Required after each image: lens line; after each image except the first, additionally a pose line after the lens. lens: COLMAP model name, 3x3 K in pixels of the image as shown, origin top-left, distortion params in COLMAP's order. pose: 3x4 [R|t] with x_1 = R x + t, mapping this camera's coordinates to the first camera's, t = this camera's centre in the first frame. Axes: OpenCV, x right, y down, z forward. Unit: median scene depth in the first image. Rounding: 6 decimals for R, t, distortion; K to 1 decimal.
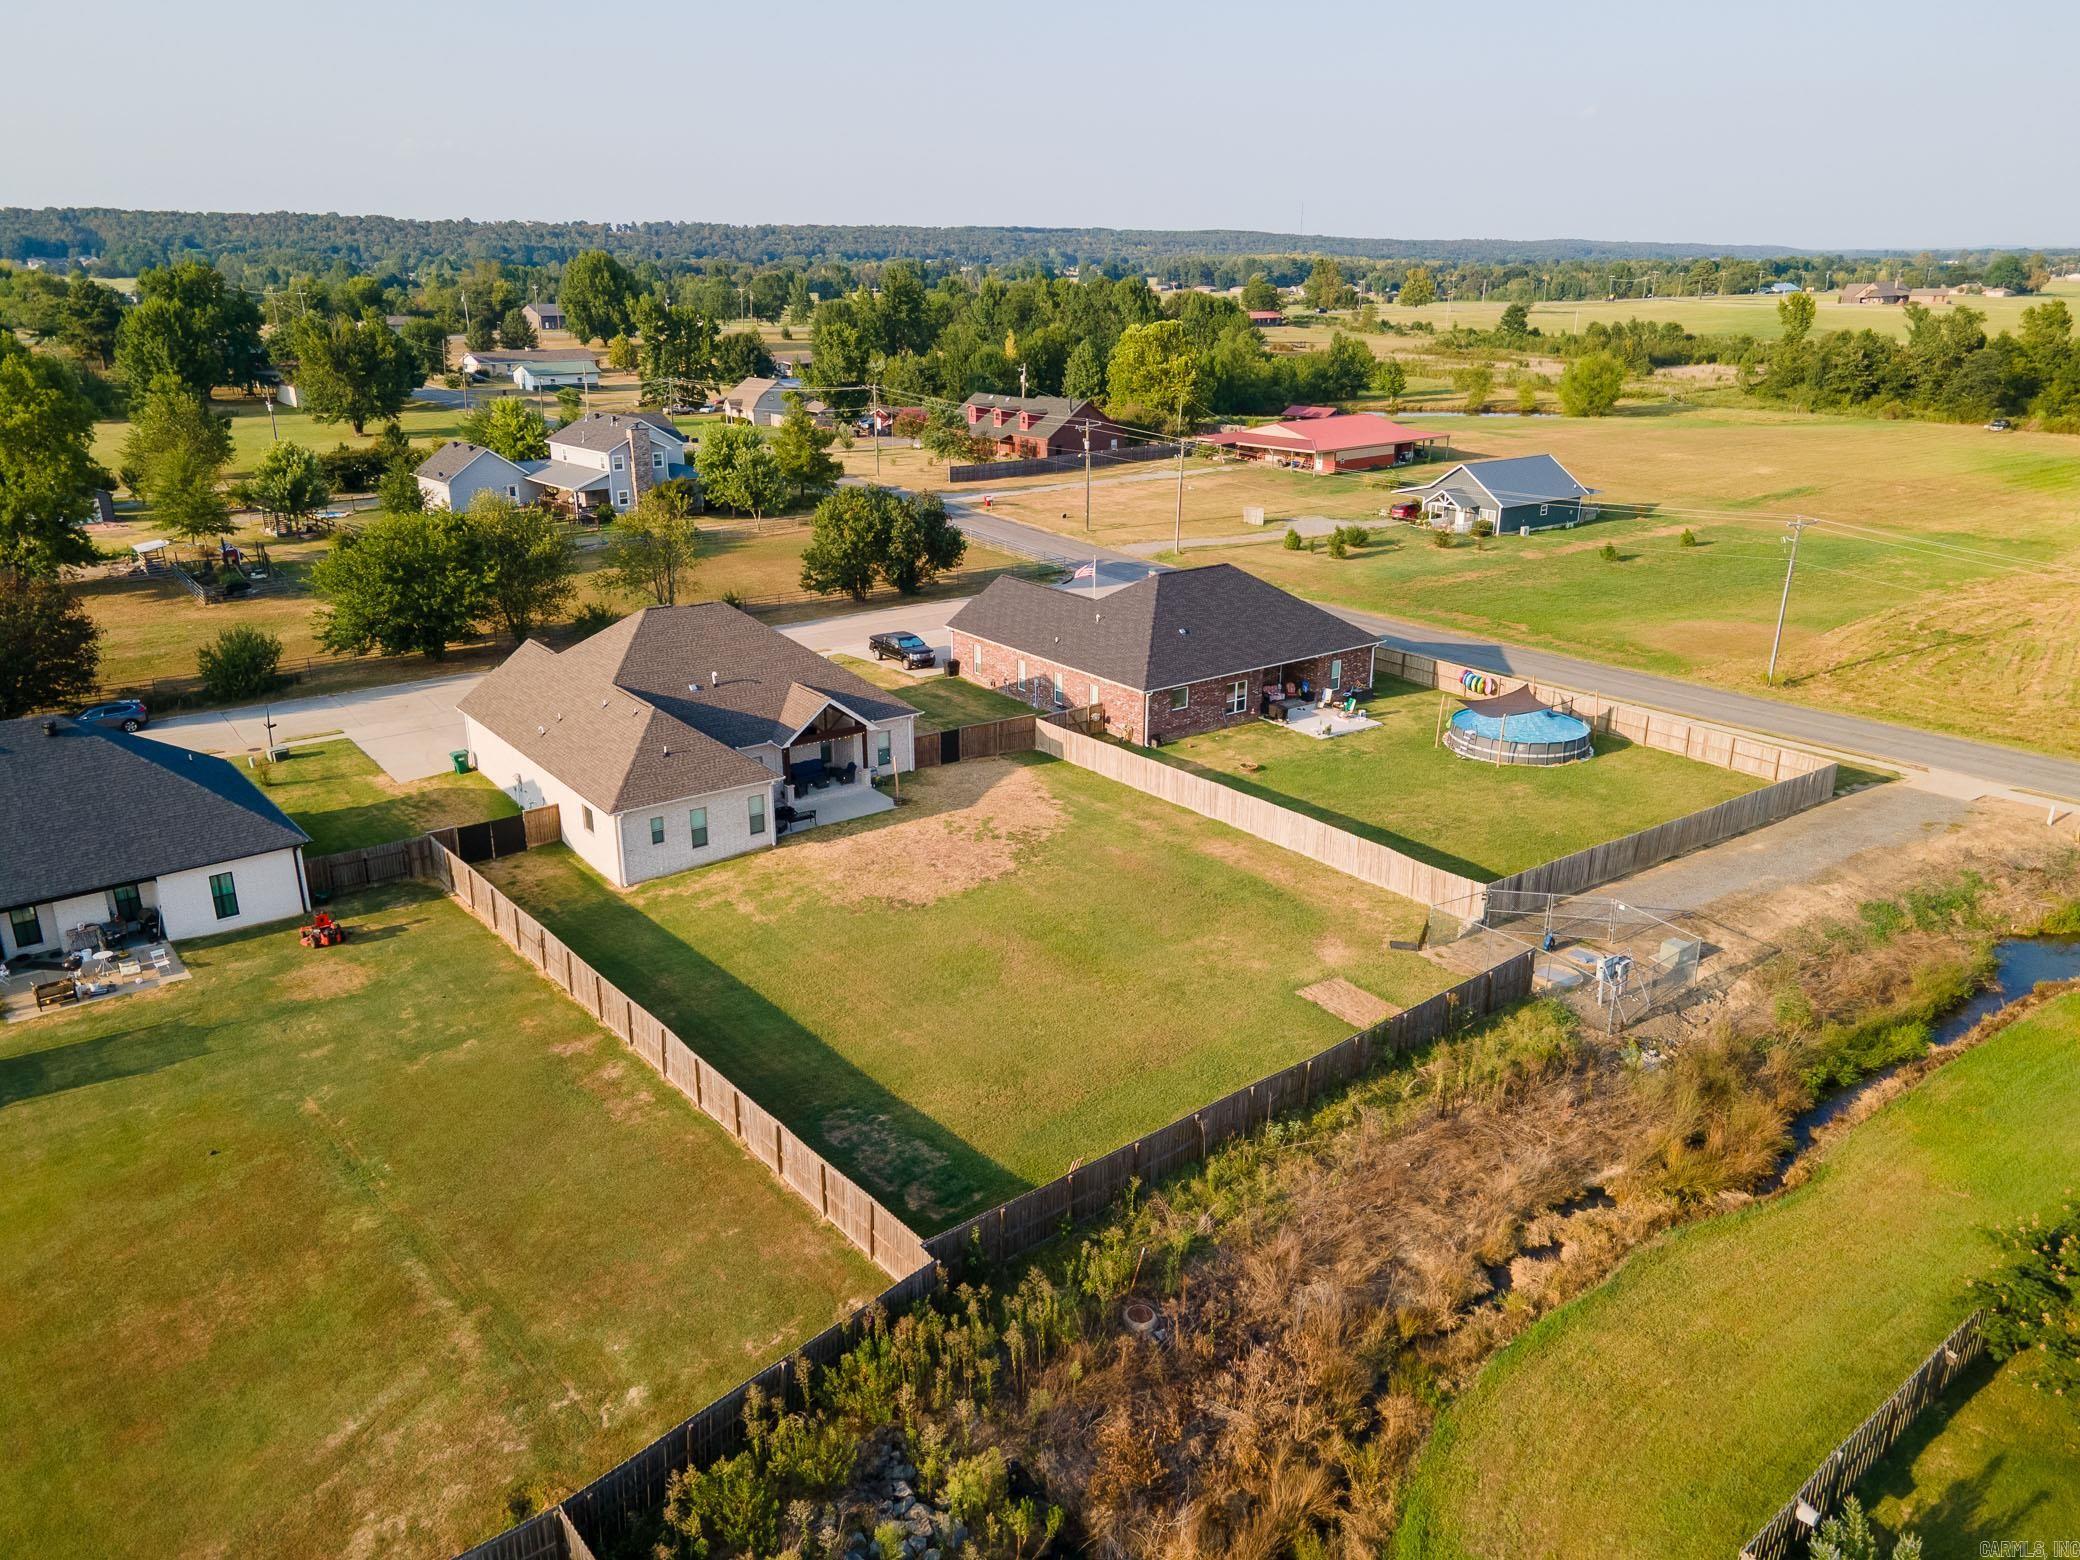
lens RADIAL K [[1484.0, 0, 1040.0], [0, 1484.0, 780.0], [0, 0, 1]] dist [0.023752, 0.035820]
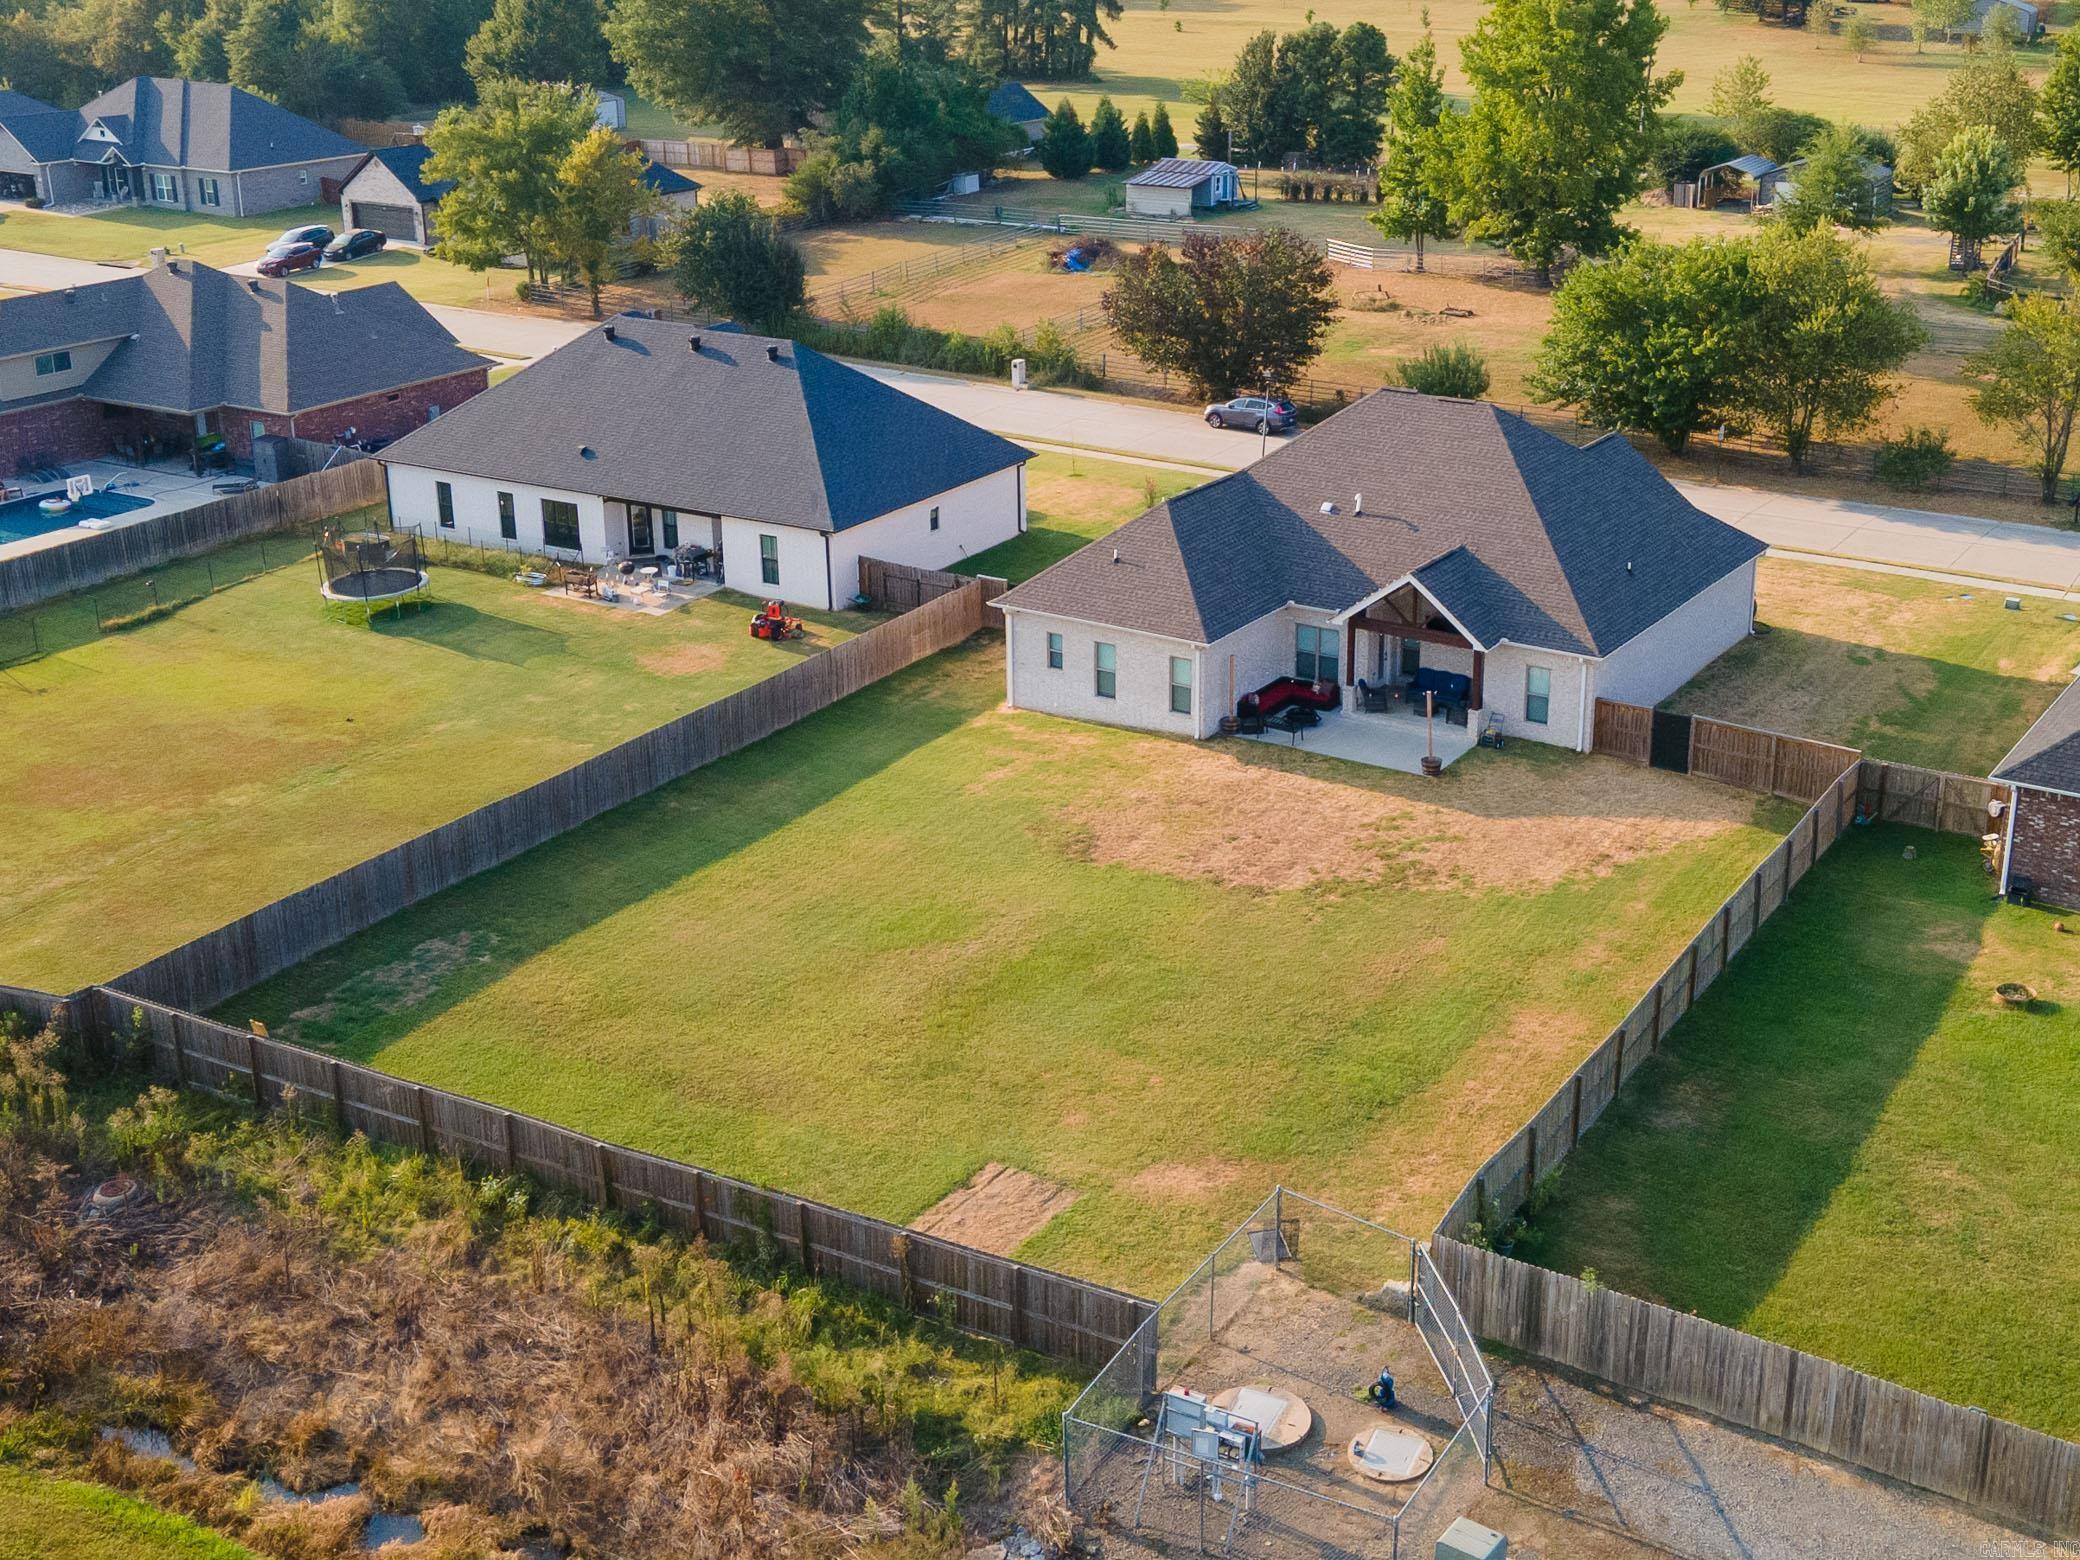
lens RADIAL K [[2491.4, 0, 1236.5], [0, 2491.4, 737.3], [0, 0, 1]] dist [0.034947, -0.015049]
pose [[0.383101, 0.317311, -0.867495, 0.714306], [-0.307264, 0.929441, 0.204276, -0.170981], [0.871104, 0.188292, 0.453568, 0.438127]]
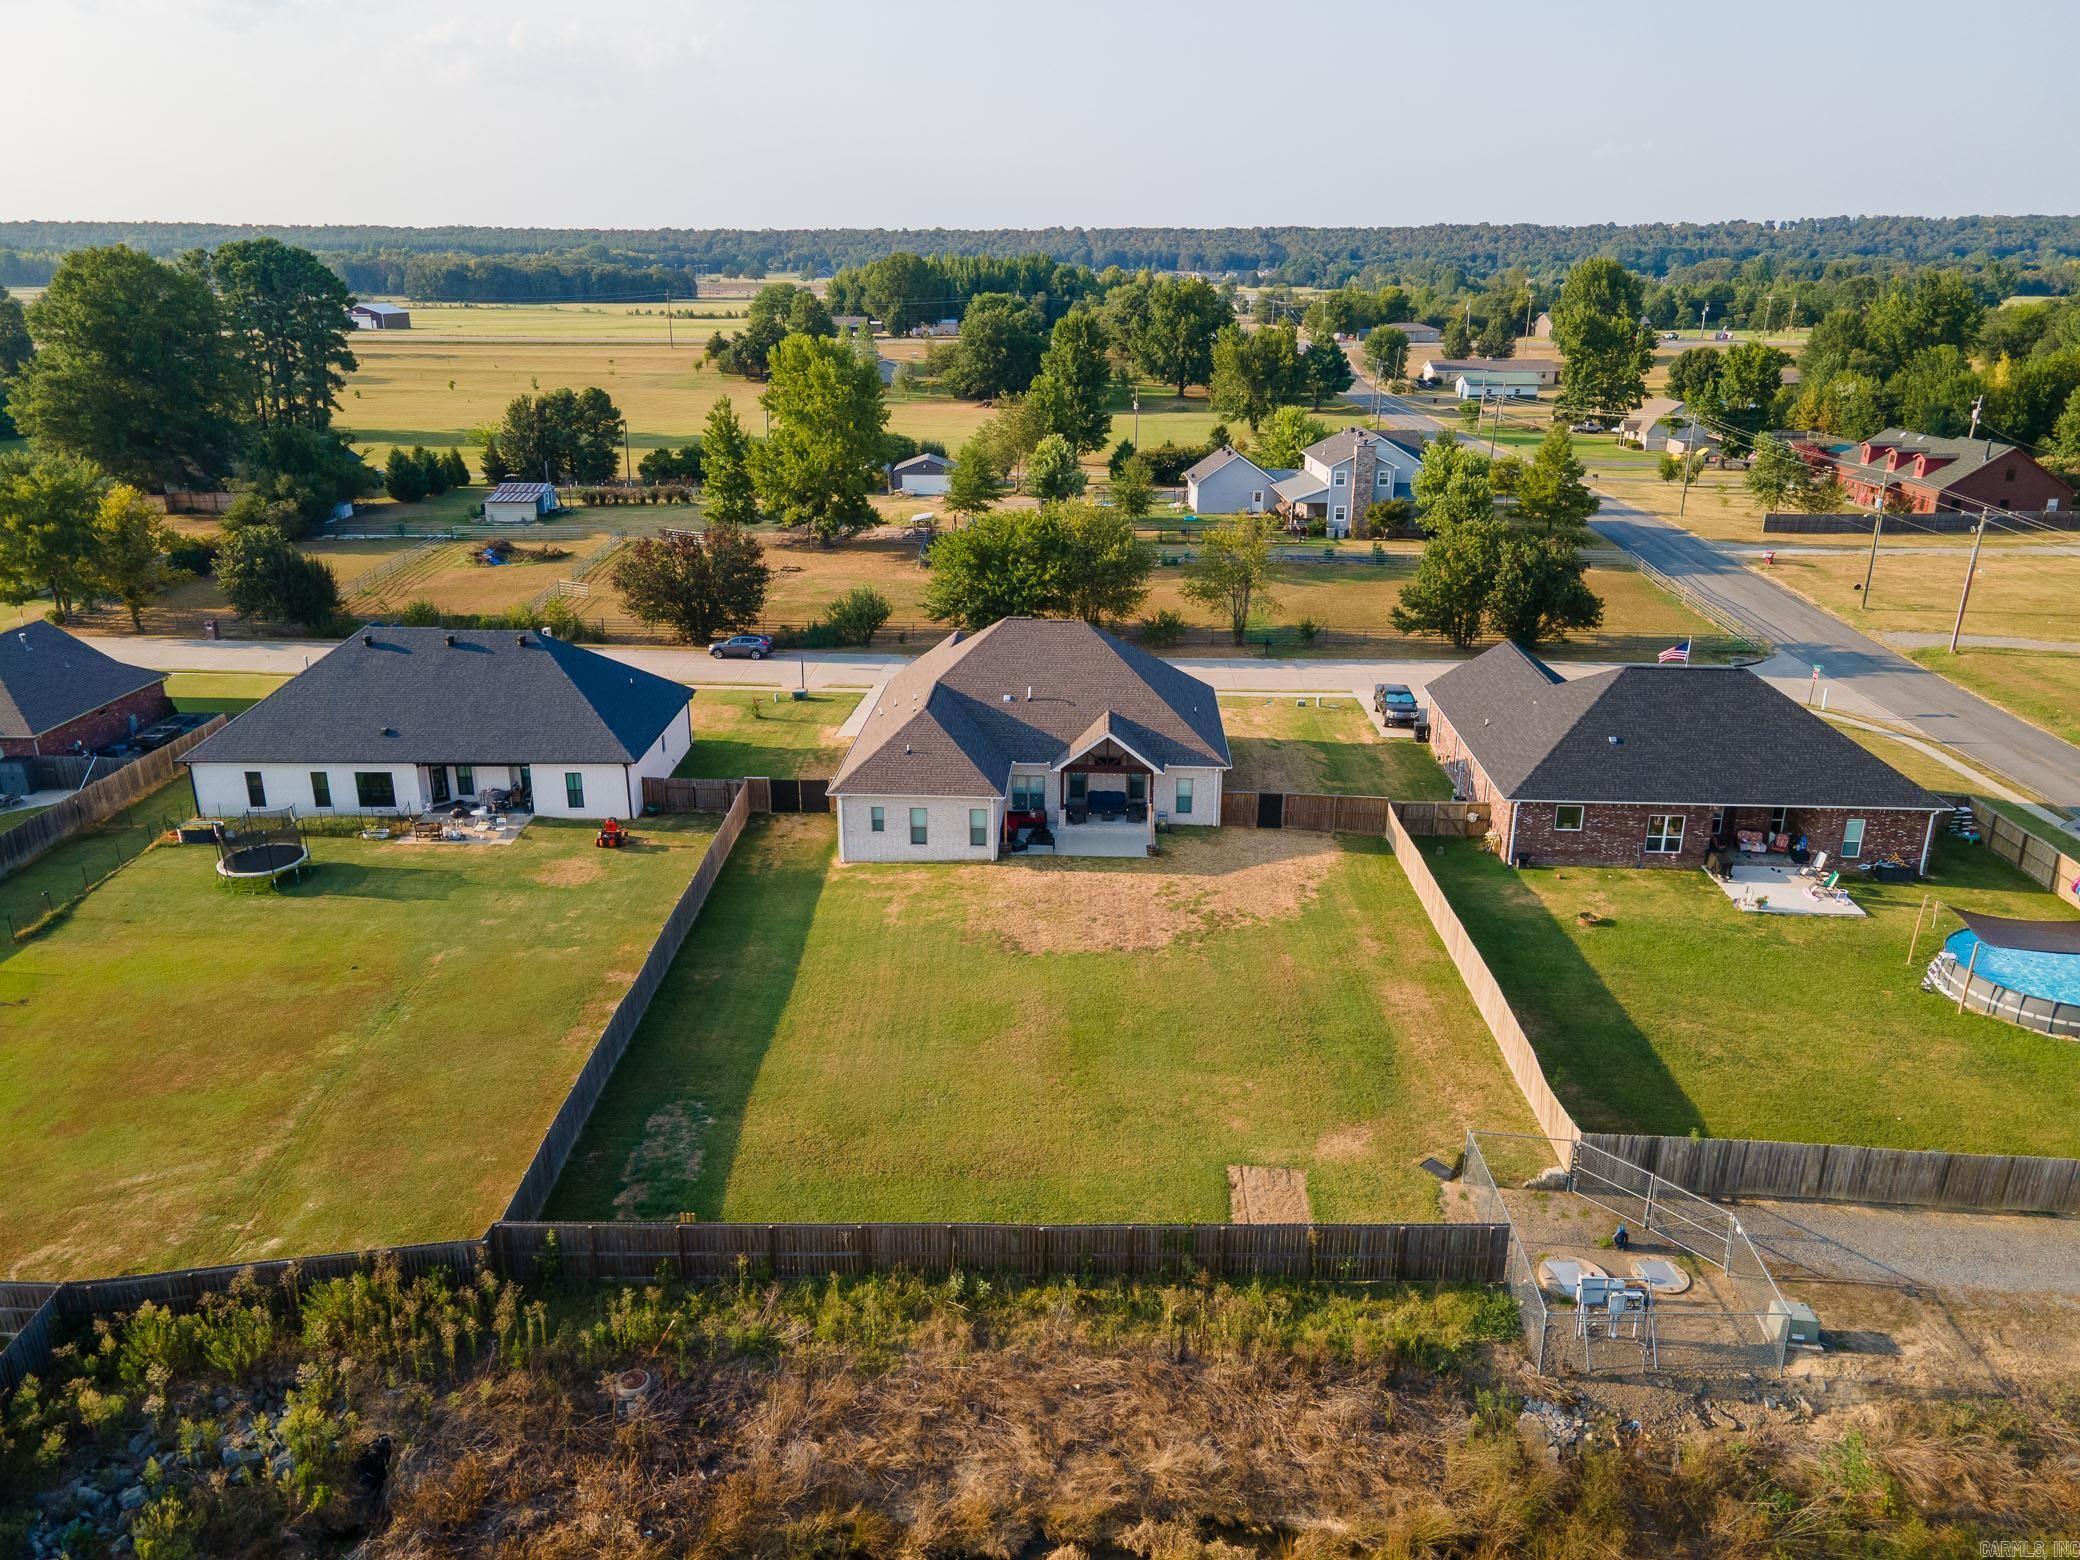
lens RADIAL K [[1500.3, 0, 1040.0], [0, 1500.3, 780.0], [0, 0, 1]] dist [0.012250, 0.050697]
pose [[0.771661, 0.207425, -0.601261, 0.397372], [-0.210470, 0.975345, 0.066359, -0.075016], [0.600201, 0.075341, 0.796293, 0.171522]]
